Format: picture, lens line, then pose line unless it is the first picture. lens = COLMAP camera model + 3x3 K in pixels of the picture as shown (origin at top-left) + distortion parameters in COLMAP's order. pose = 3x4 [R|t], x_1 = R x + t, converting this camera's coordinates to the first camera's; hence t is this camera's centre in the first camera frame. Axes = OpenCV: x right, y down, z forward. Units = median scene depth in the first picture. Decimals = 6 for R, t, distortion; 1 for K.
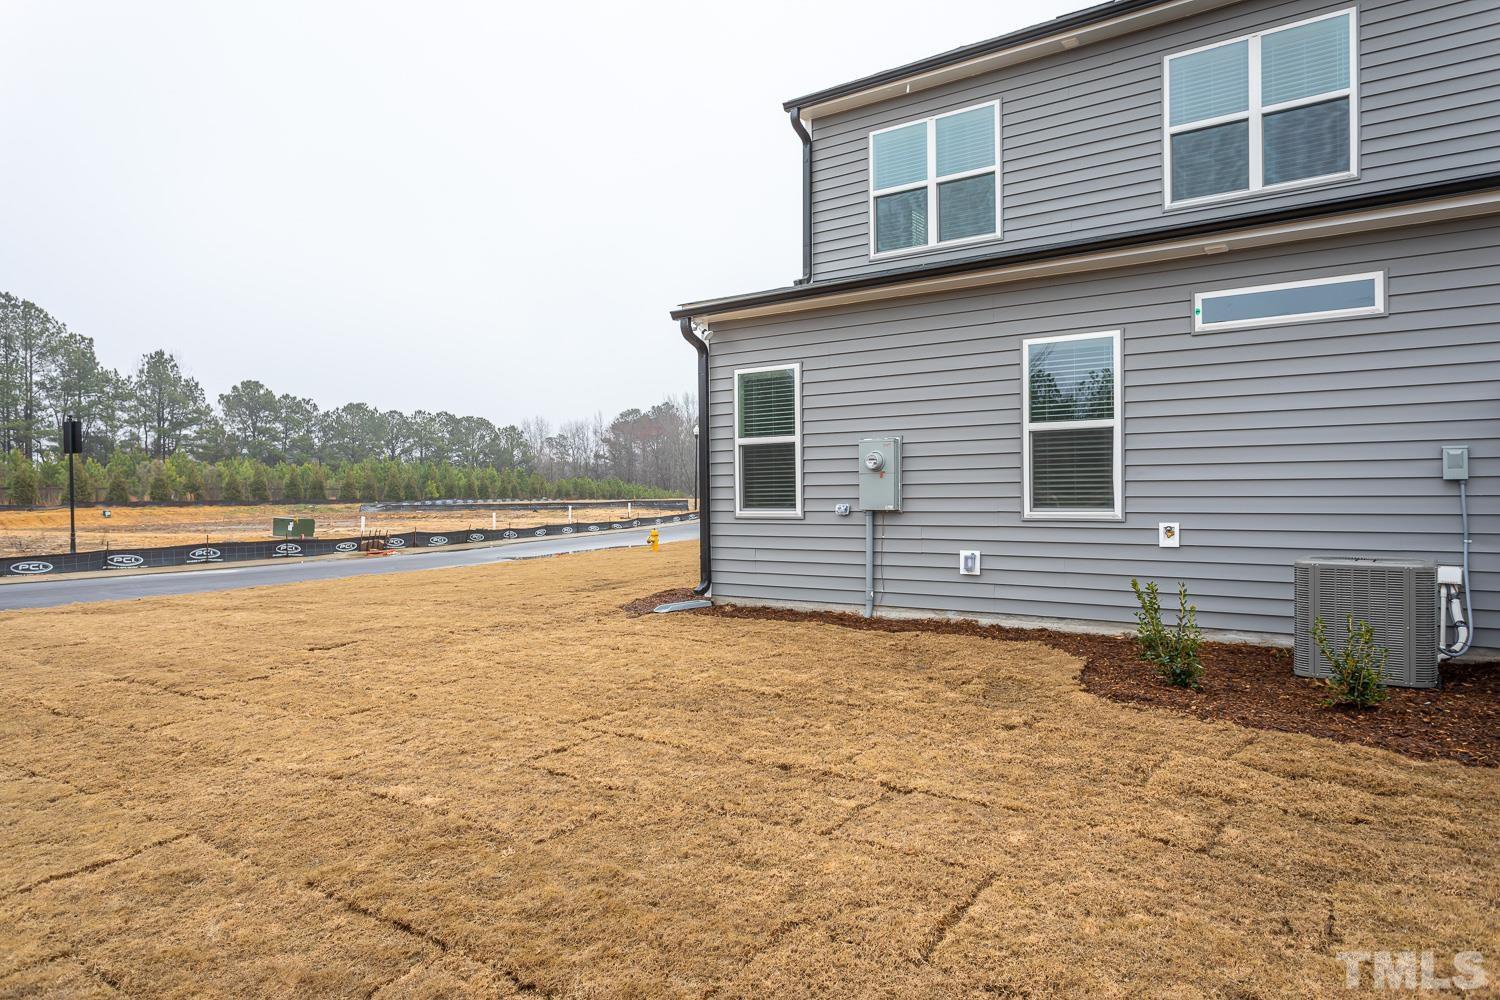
lens RADIAL K [[911.3, 0, 751.7], [0, 911.3, 488.1], [0, 0, 1]] dist [0.027394, 0.000548]
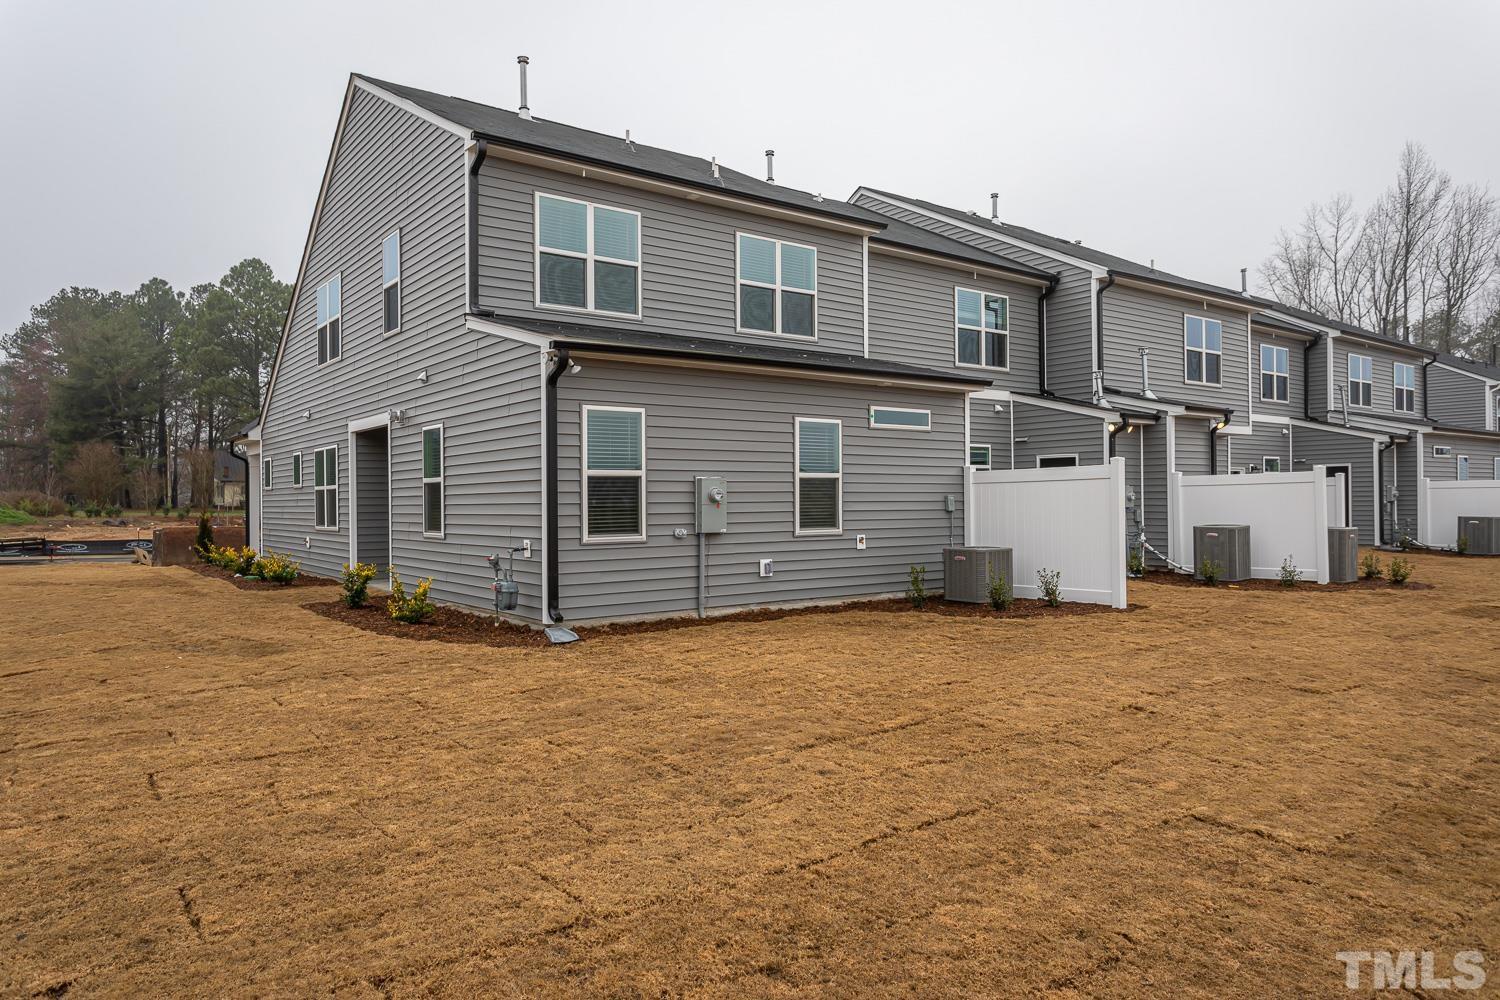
lens RADIAL K [[995.9, 0, 747.5], [0, 995.9, 506.6], [0, 0, 1]] dist [0.005014, 0.000372]
pose [[0.328576, 0.012589, 0.944394, -1.147332], [0.009342, 0.999819, -0.016578, 0.010815], [-0.944431, 0.014270, 0.328399, 0.480133]]
